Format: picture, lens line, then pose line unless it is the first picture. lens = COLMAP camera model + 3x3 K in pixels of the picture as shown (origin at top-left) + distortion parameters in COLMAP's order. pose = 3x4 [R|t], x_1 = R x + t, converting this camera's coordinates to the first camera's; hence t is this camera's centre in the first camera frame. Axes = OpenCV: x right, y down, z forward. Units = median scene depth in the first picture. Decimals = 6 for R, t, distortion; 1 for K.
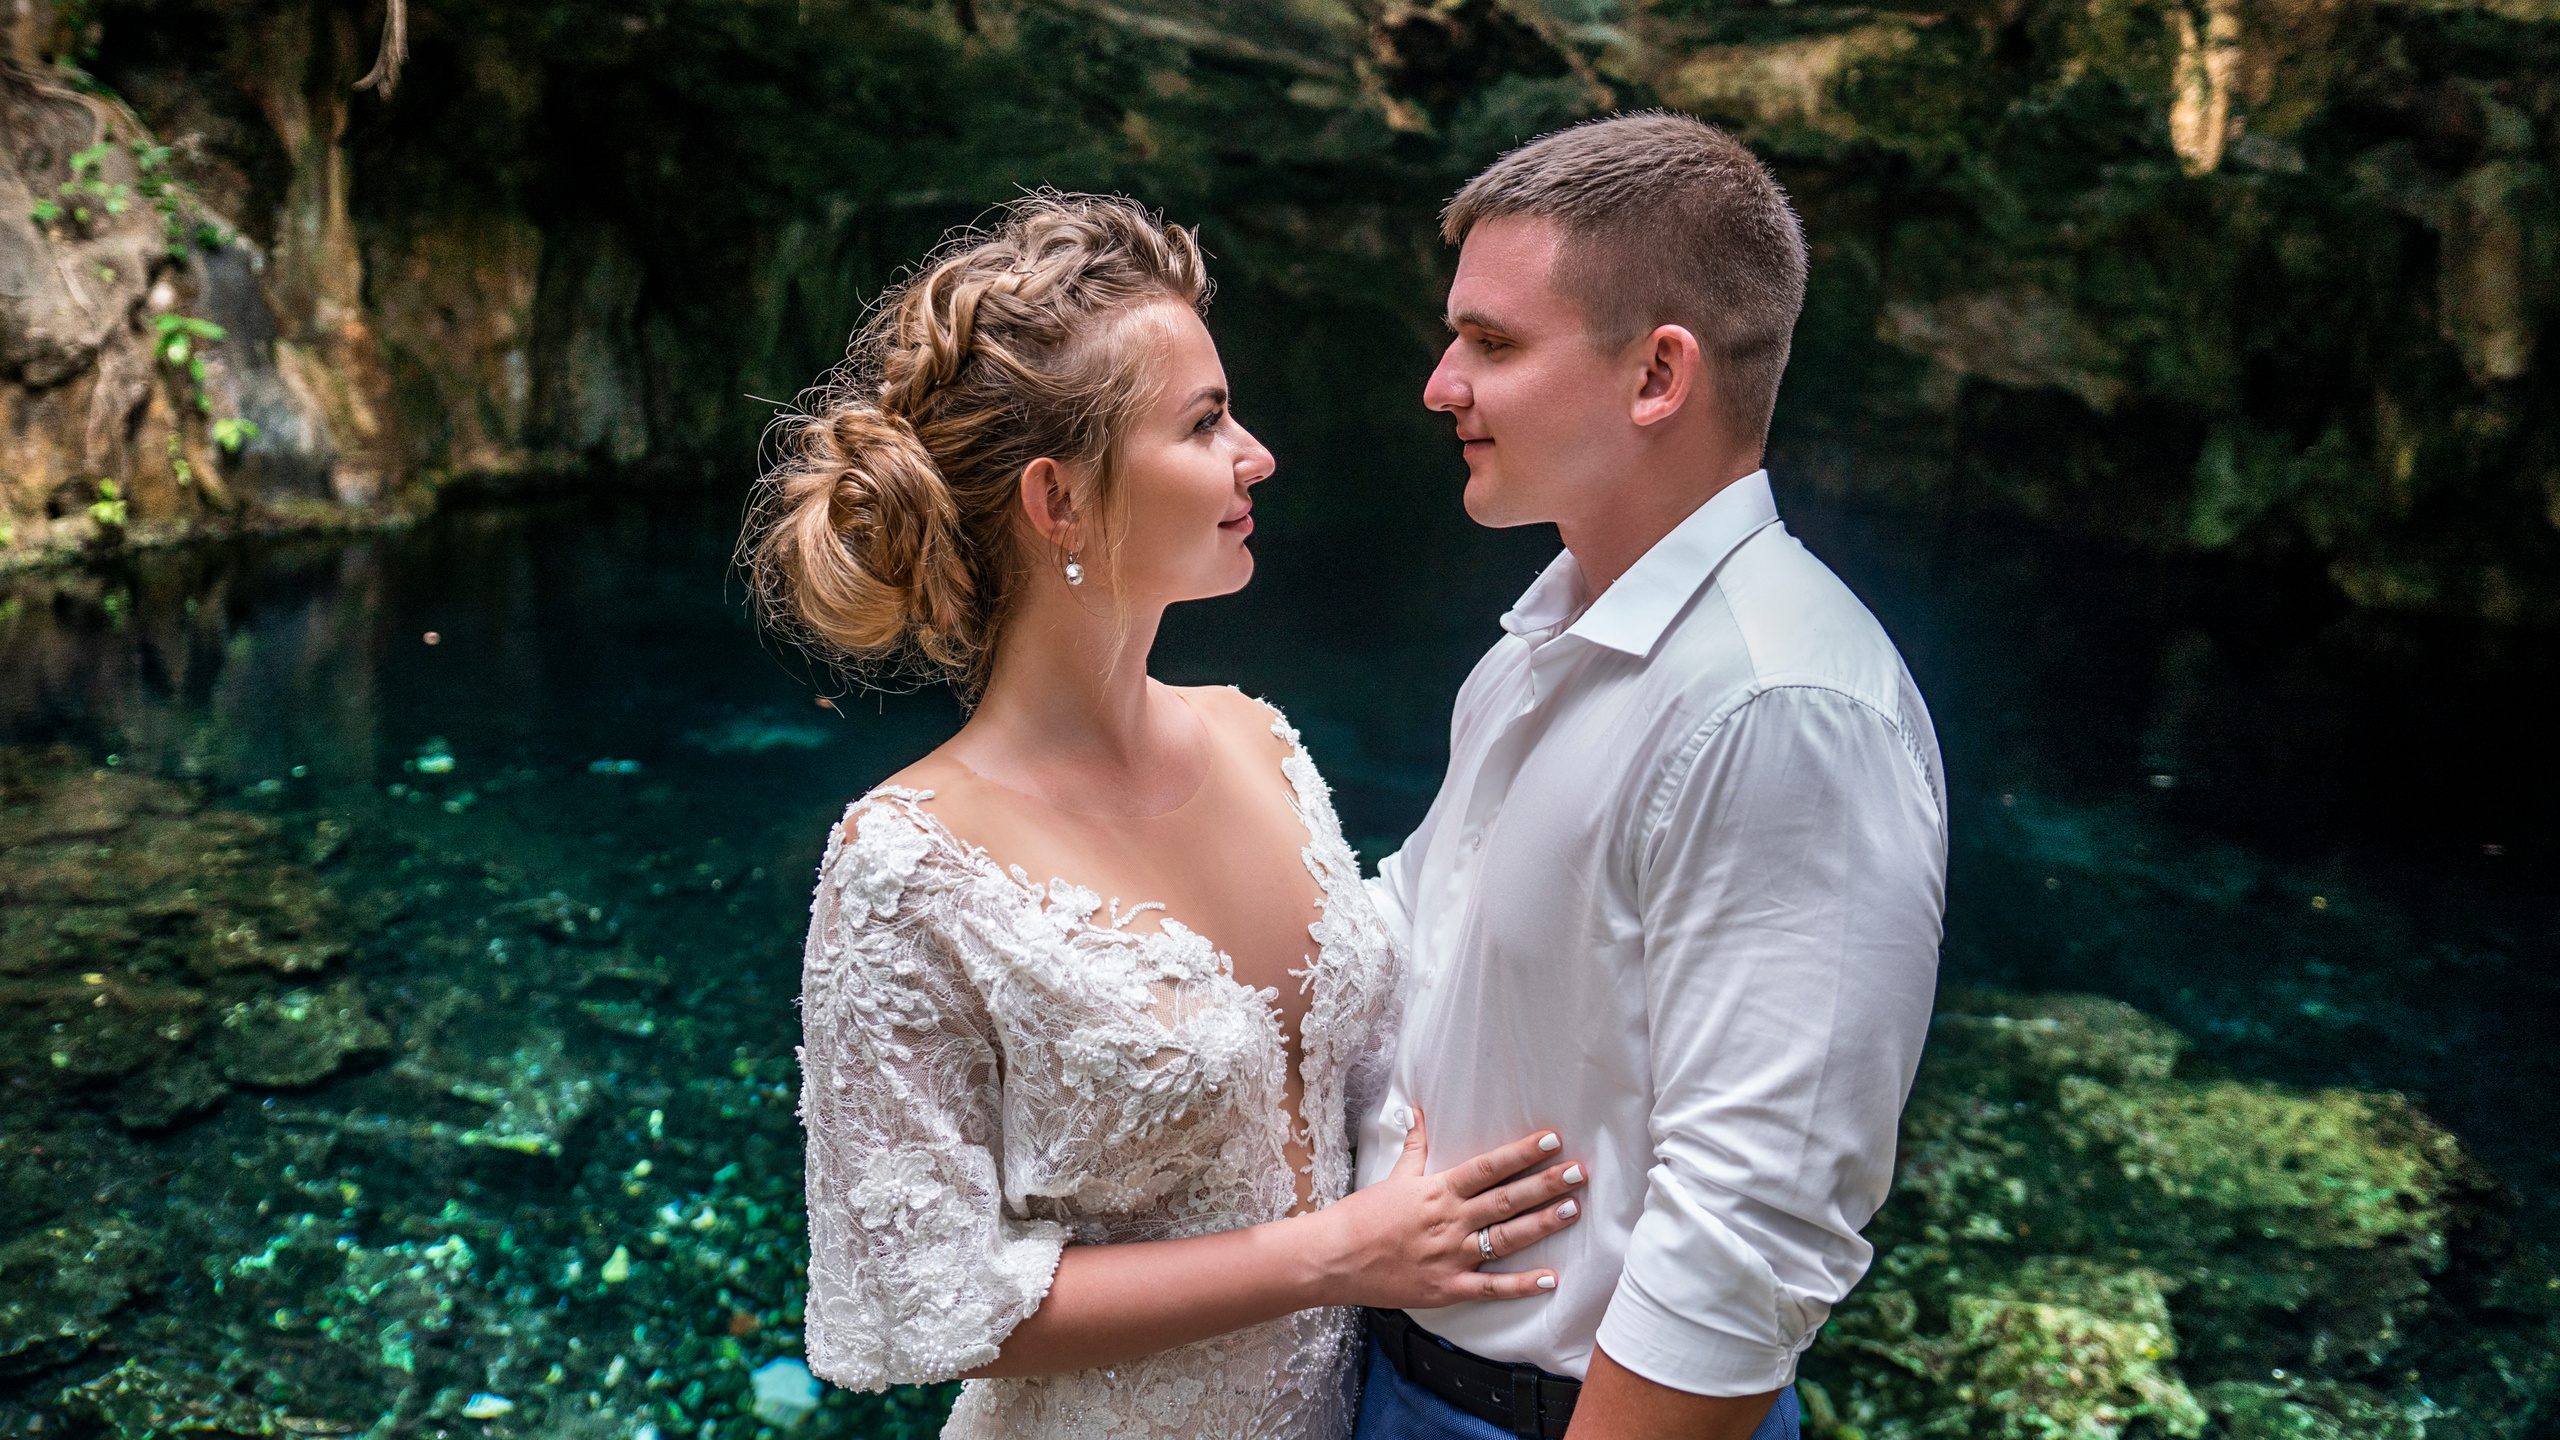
lens RADIAL K [[2080.1, 0, 1280.0], [0, 2080.1, 720.0], [0, 0, 1]] dist [-0.090423, 0.084354]
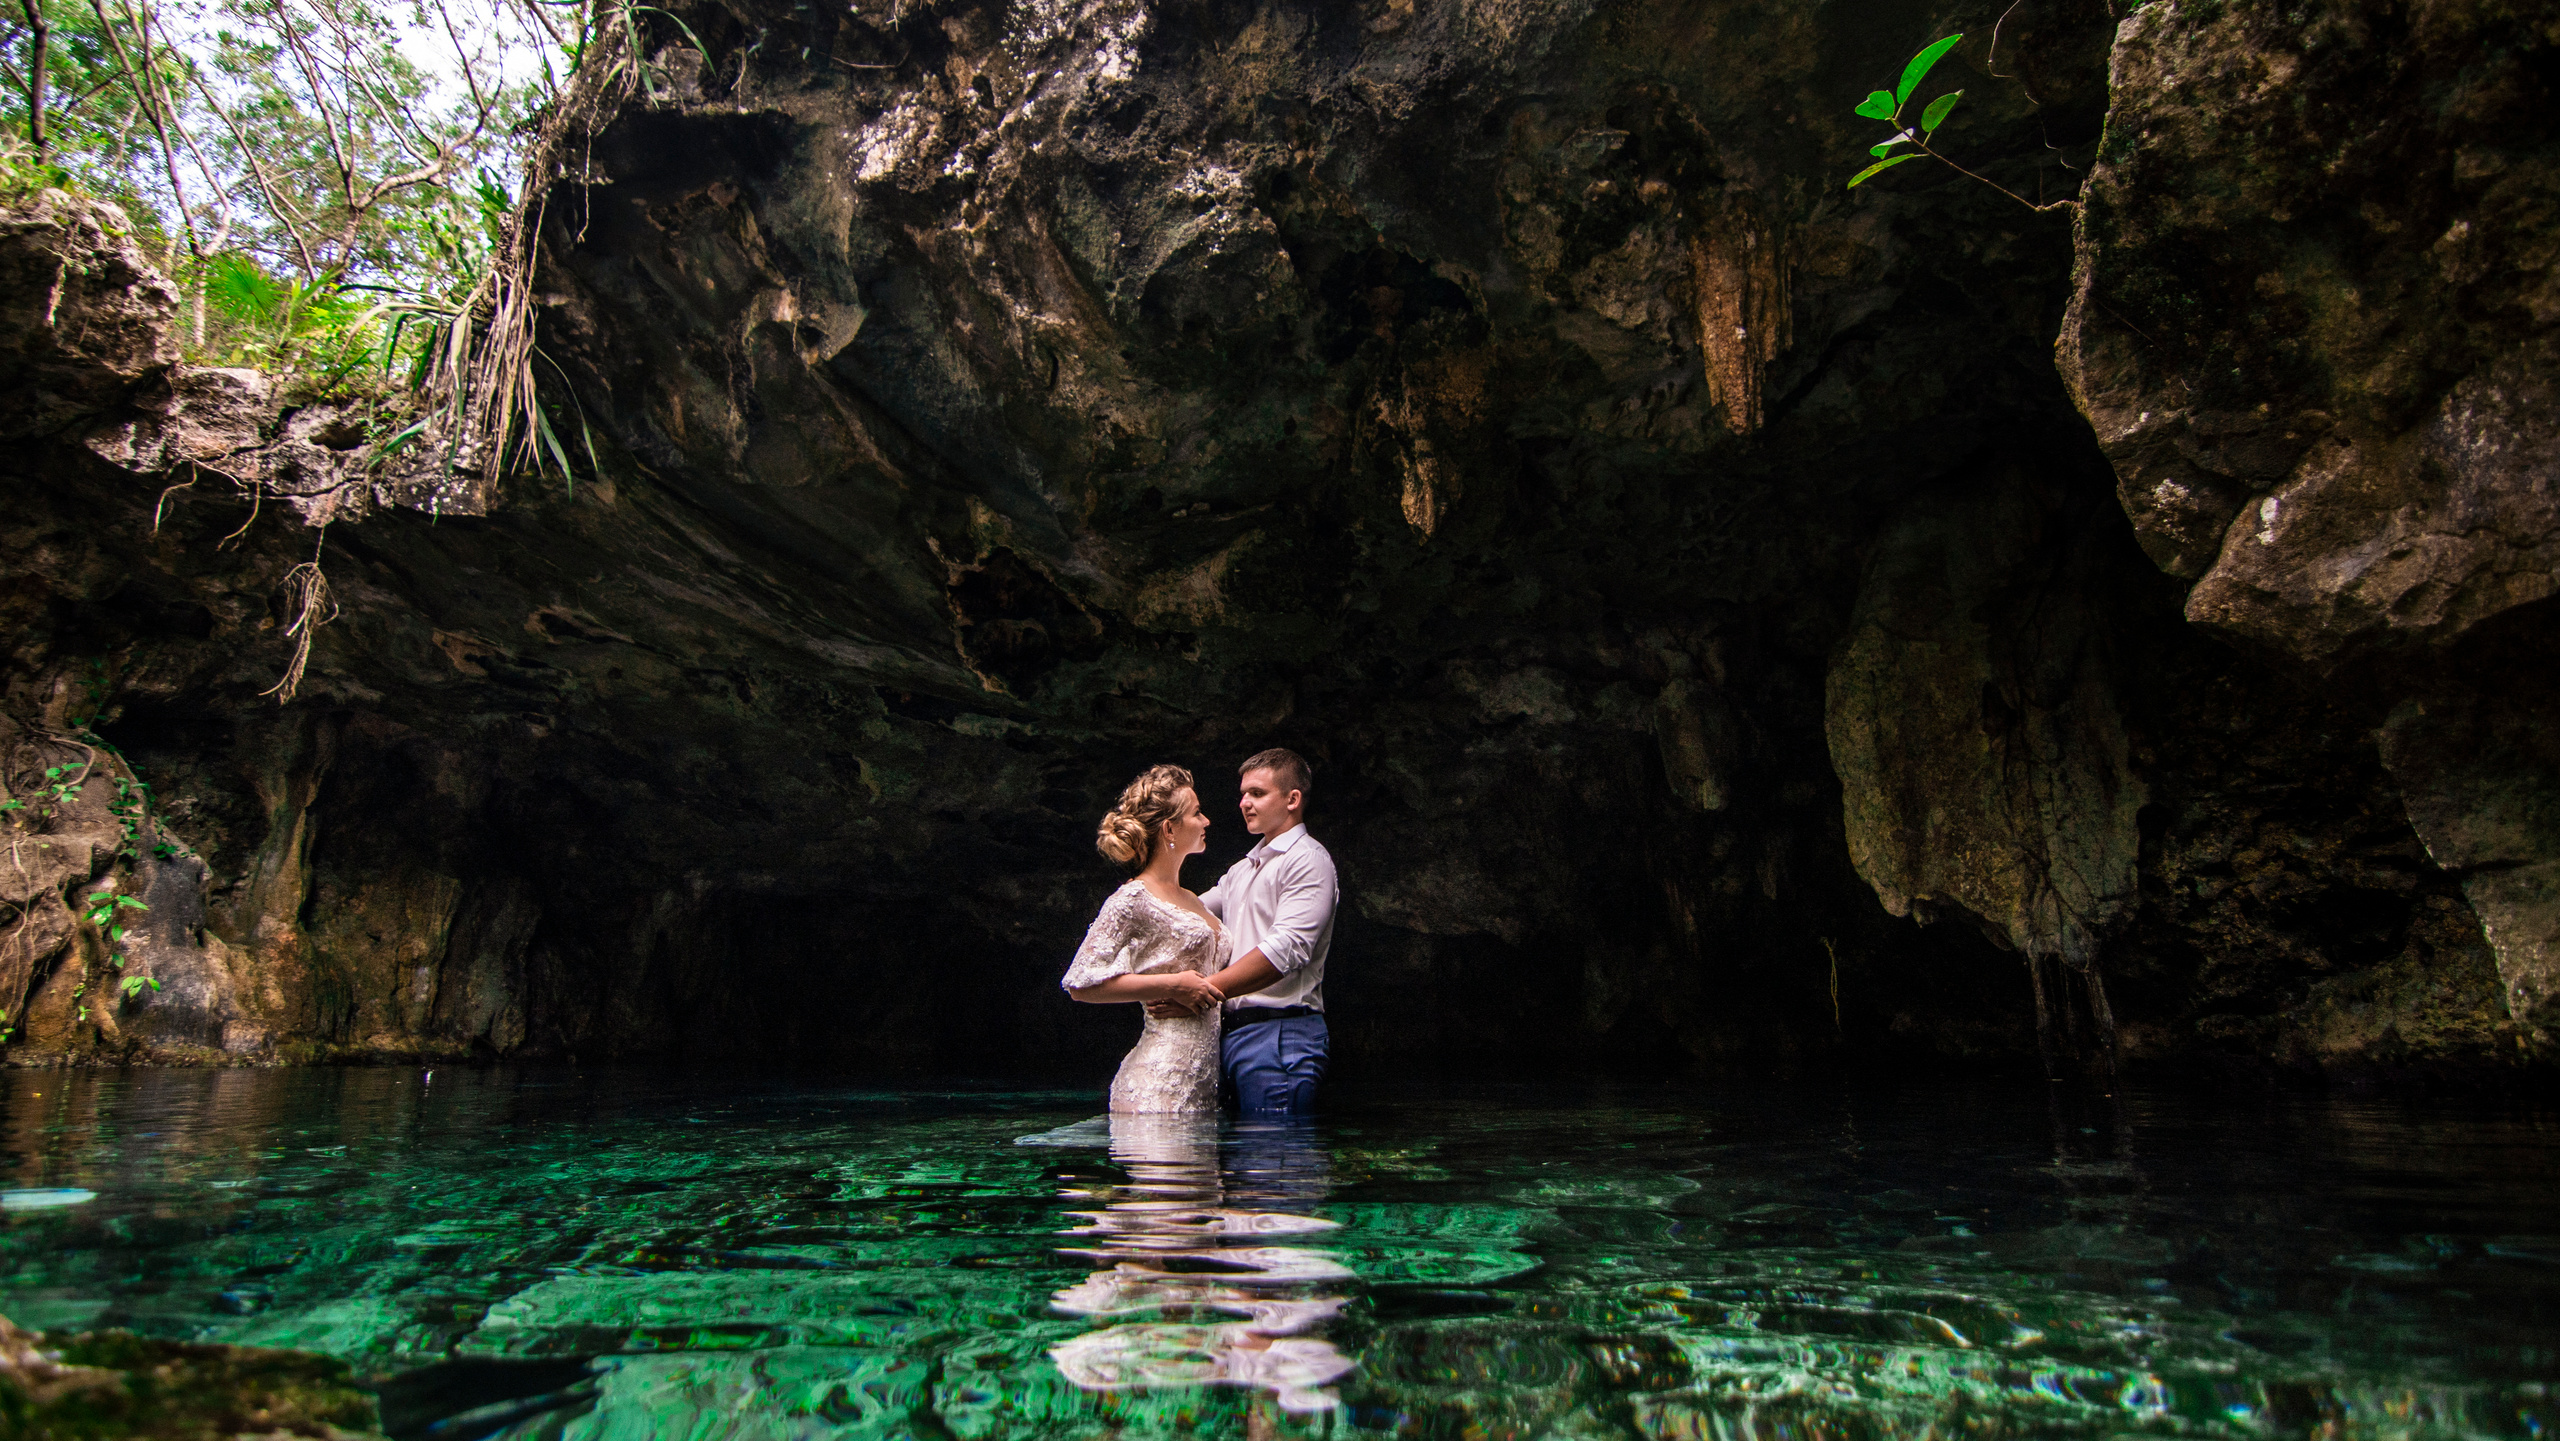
lens RADIAL K [[1242.5, 0, 1280.0], [0, 1242.5, 720.5], [0, 0, 1]] dist [-0.004311, -0.012030]
pose [[0.988918, -0.017342, 0.147447, 0.098230], [0.082994, 0.888052, -0.452191, 0.120512], [-0.123098, 0.459417, 0.879649, 0.128320]]
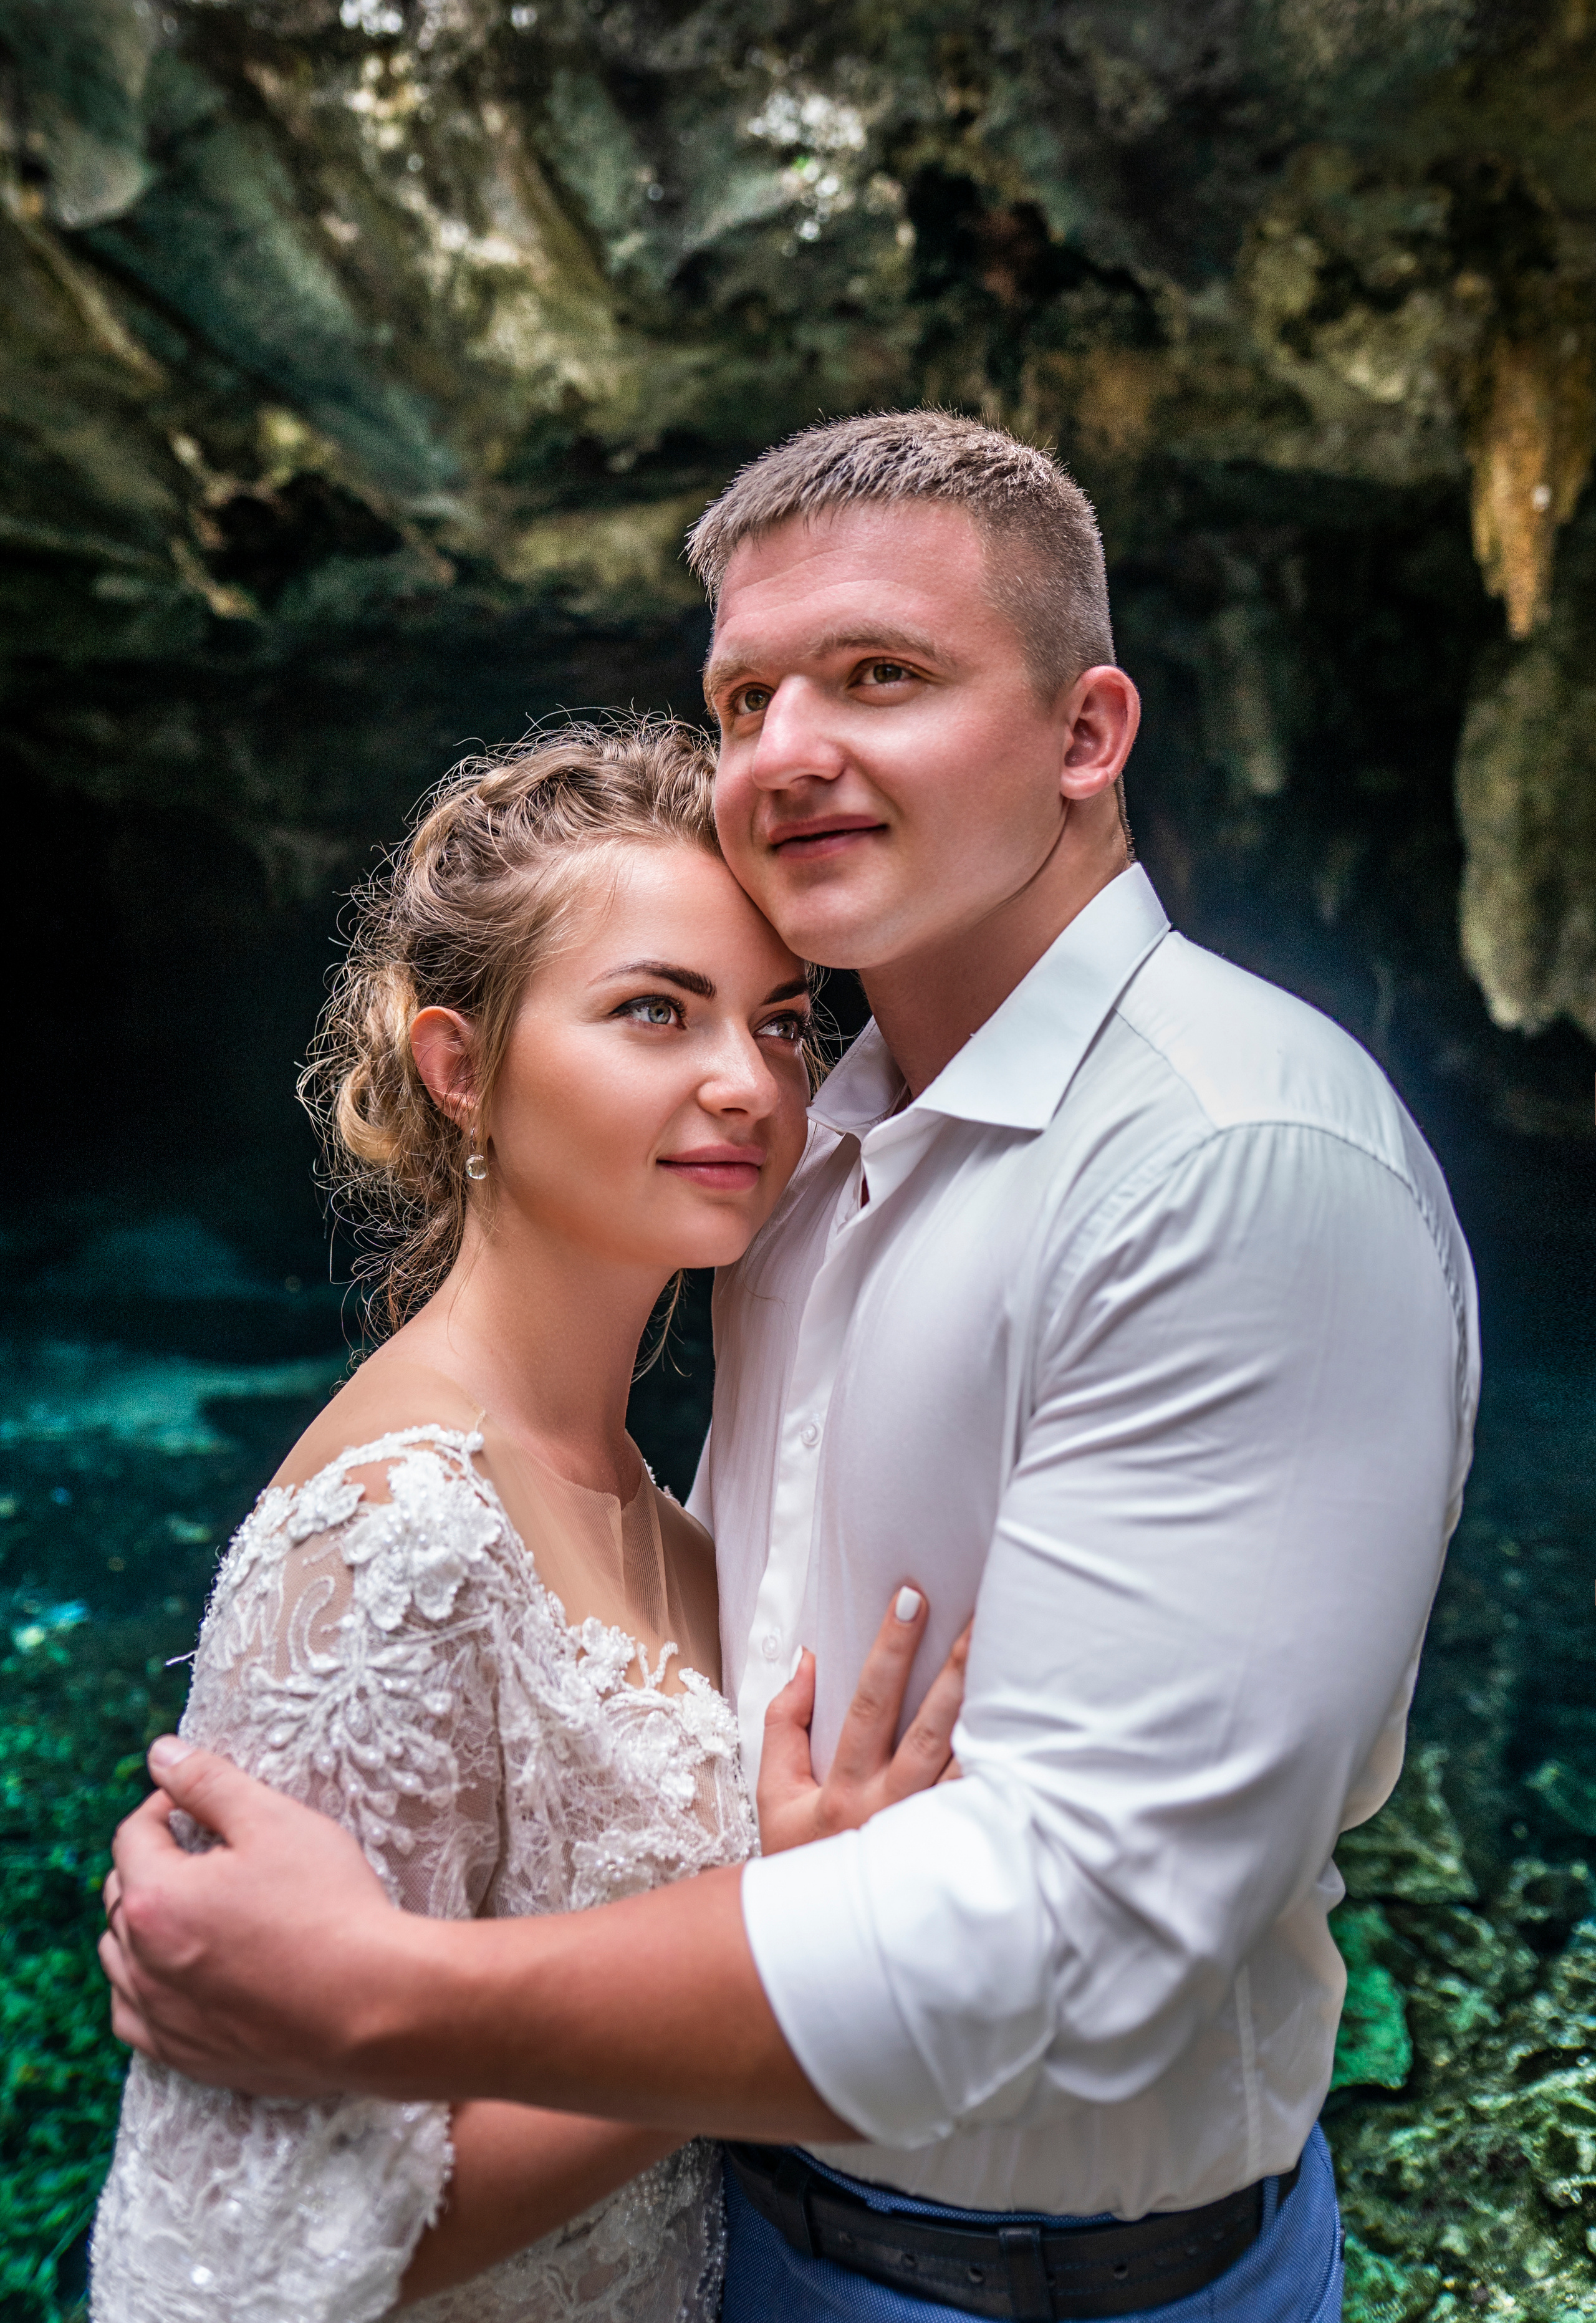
lens RADIAL K [[2028.4, 0, 798.0], [0, 2028.4, 1161.5], [0, 0, 1]] dist [-0.069888, -0.002281]
pose [[0.938700, -0.117706, 0.324019, -0.018312], [0.123686, 0.992319, 0.002153, -0.001665], [-0.321784, 0.038056, 0.946048, 0.028323]]
